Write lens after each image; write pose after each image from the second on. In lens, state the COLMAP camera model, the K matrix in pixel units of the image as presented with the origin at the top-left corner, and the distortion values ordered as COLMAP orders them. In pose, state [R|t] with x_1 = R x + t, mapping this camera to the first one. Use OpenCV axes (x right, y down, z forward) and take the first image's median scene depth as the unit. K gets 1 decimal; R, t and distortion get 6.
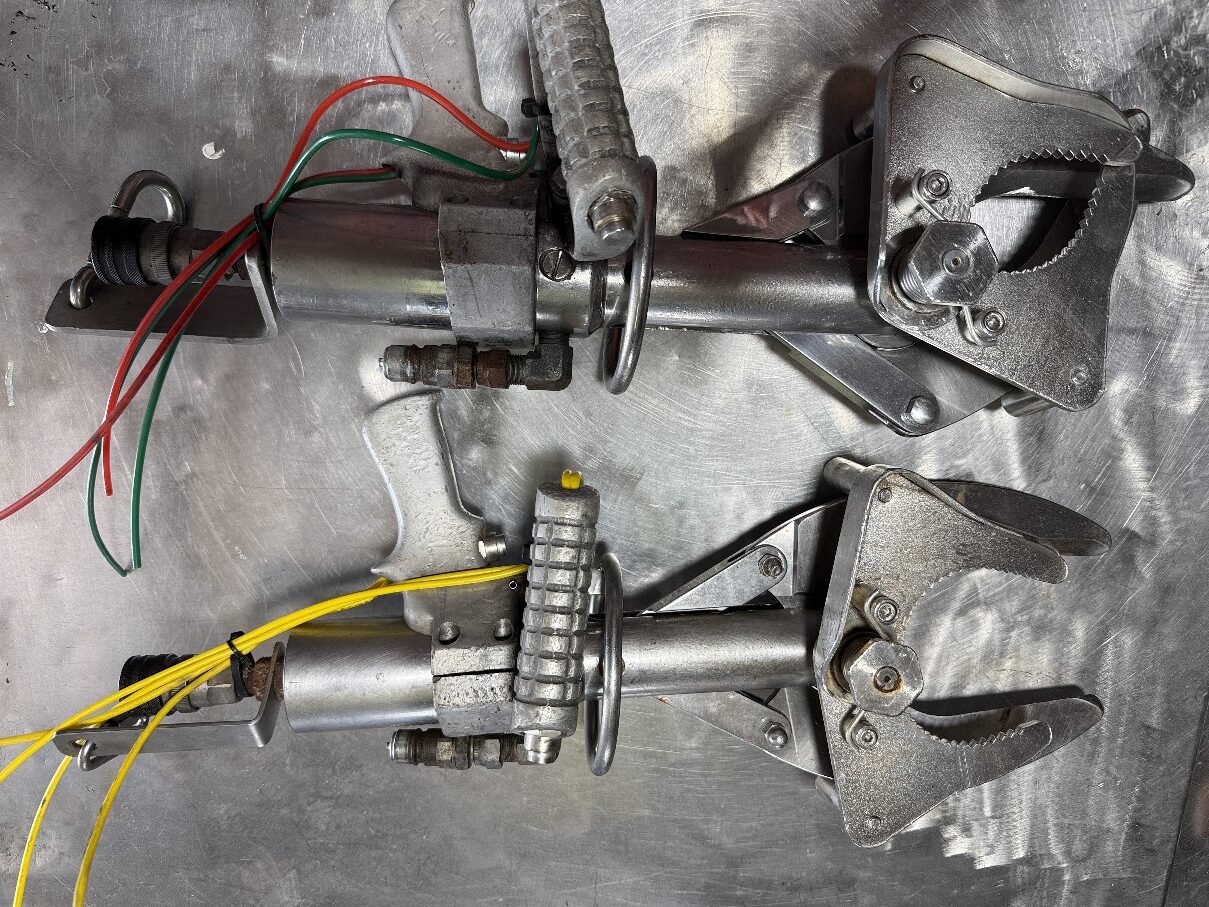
lens RADIAL K [[850.8, 0, 600.5], [0, 850.8, 451.1], [0, 0, 1]] dist [0.001566, -0.016086]
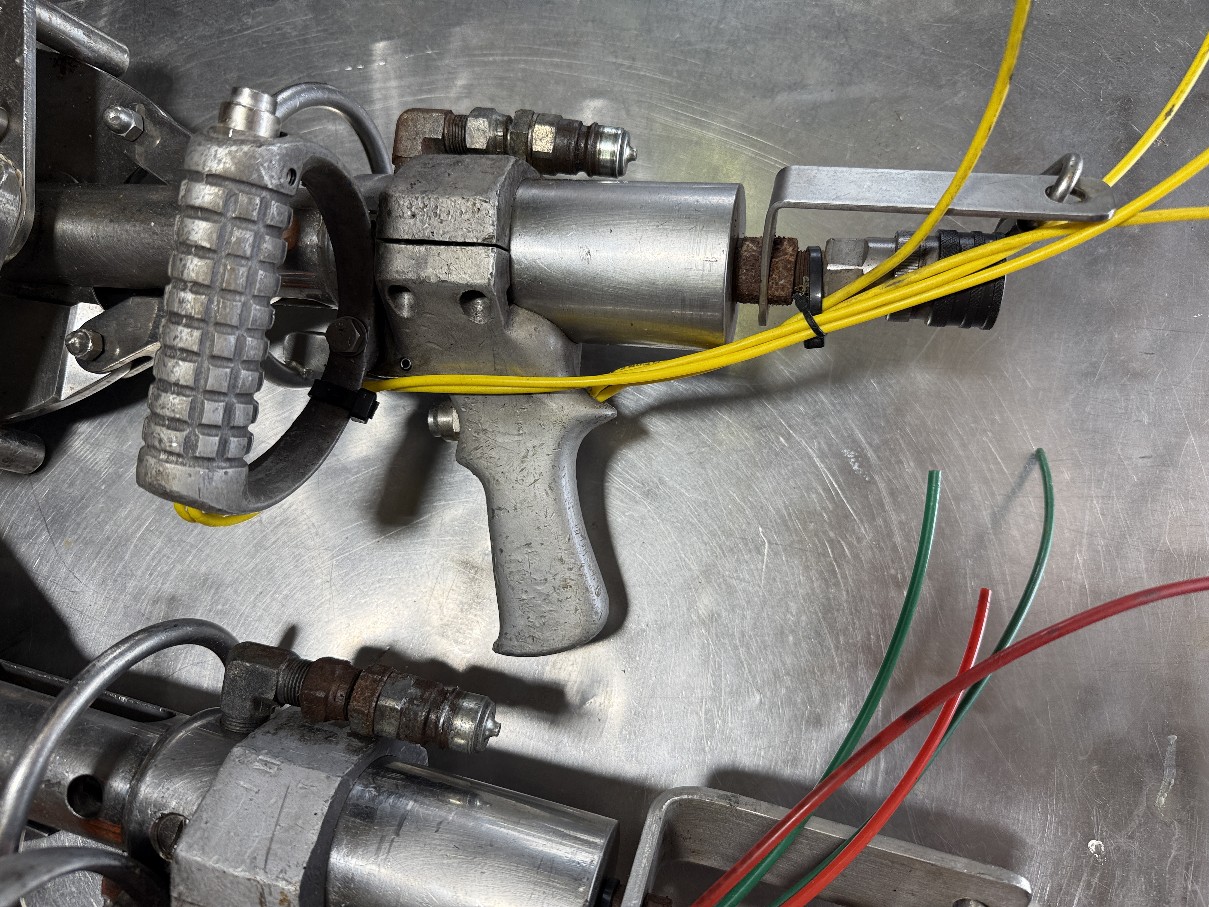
lens RADIAL K [[841.2, 0, 611.3], [0, 841.2, 472.3], [0, 0, 1]] dist [0.003769, -0.022423]
pose [[-0.980667, -0.144028, 0.132469, -0.383763], [0.143744, -0.989545, -0.011757, 0.106999], [0.132778, 0.007512, 0.991117, 0.354267]]
